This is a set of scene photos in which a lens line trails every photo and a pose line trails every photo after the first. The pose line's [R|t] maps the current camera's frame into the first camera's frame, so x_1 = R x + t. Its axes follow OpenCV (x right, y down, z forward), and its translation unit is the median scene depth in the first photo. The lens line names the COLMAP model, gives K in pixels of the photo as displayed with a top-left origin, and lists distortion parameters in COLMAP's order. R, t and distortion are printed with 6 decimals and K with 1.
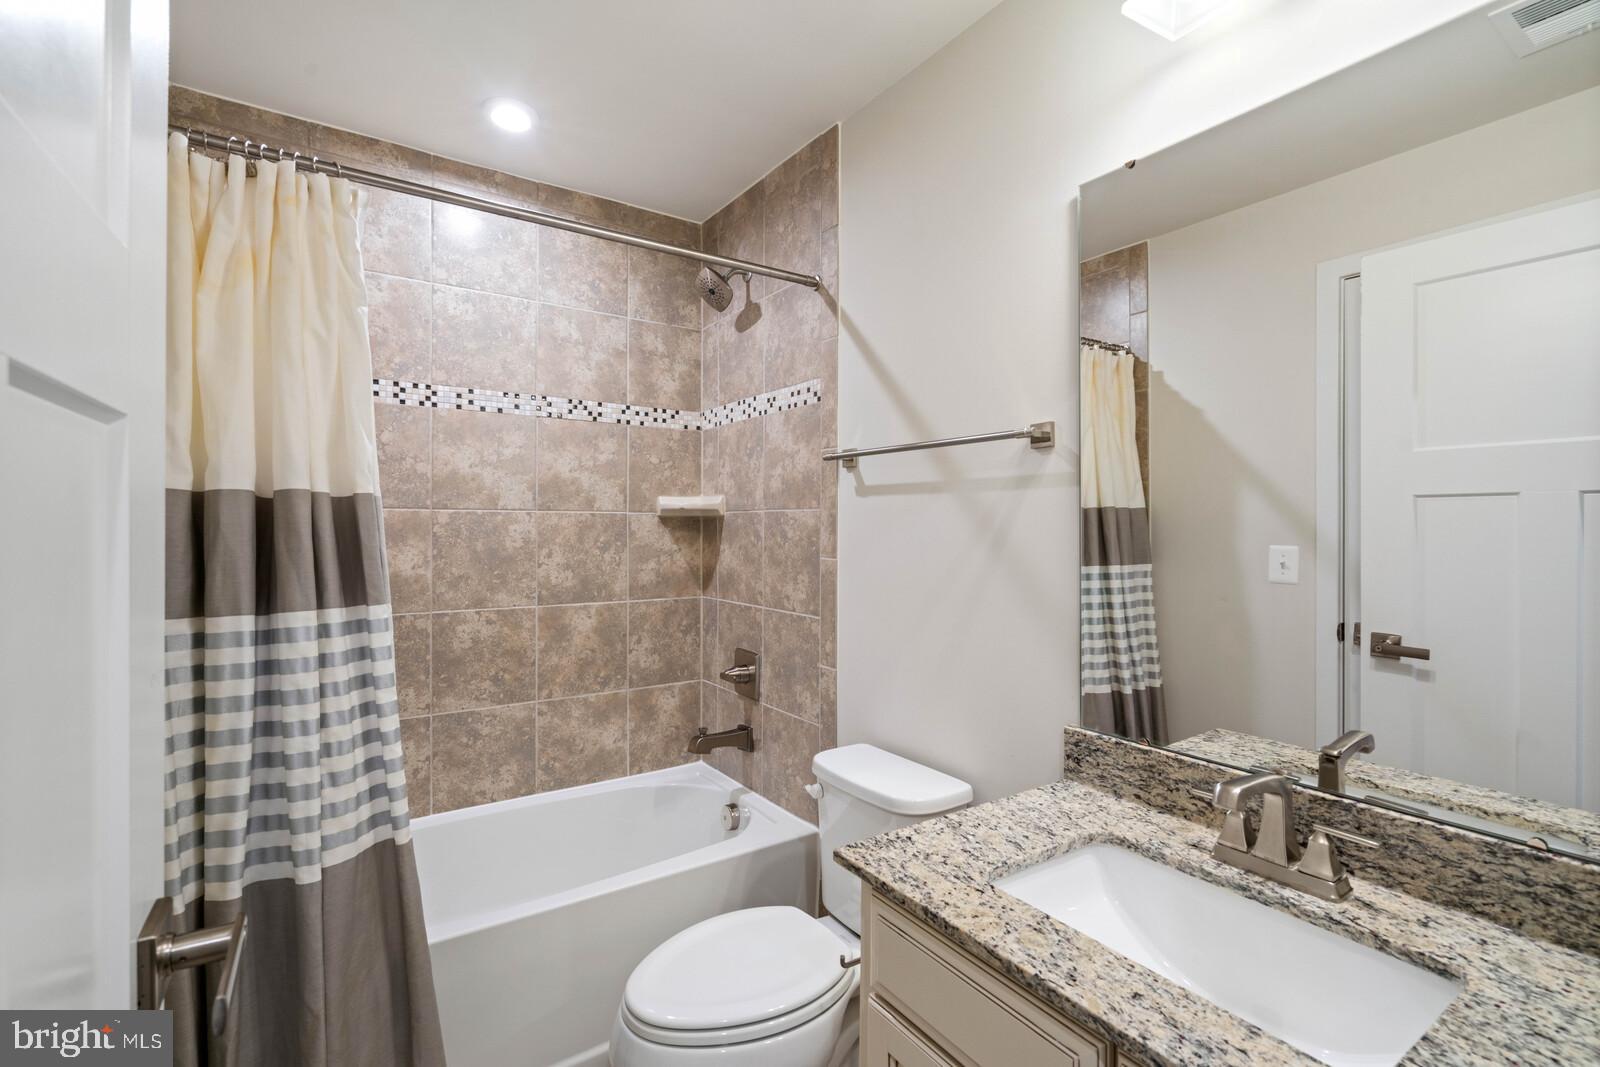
lens RADIAL K [[727.6, 0, 795.2], [0, 727.6, 526.2], [0, 0, 1]] dist [-0.009396, 0.004021]
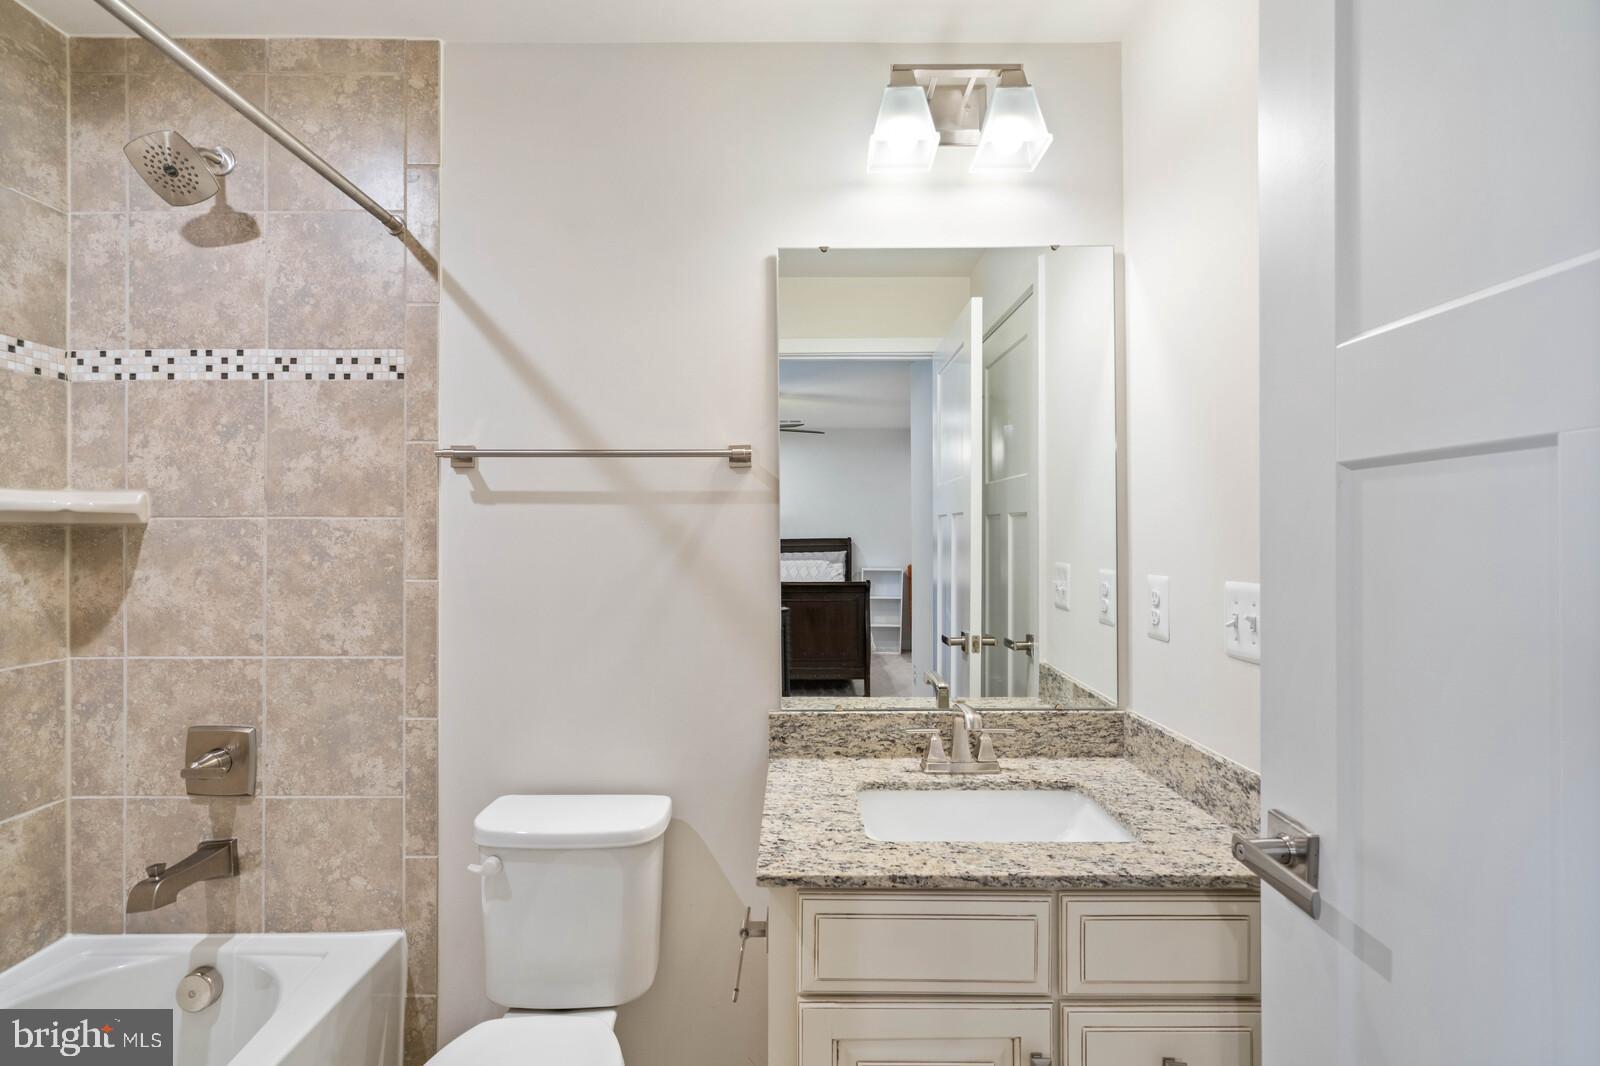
lens RADIAL K [[727.6, 0, 805.5], [0, 727.6, 526.2], [0, 0, 1]] dist [-0.009396, 0.004021]
pose [[0.550466, 0.006183, 0.834835, -0.372514], [0.003202, 0.999950, -0.009516, -0.005326], [-0.834851, 0.007911, 0.550418, 0.211849]]
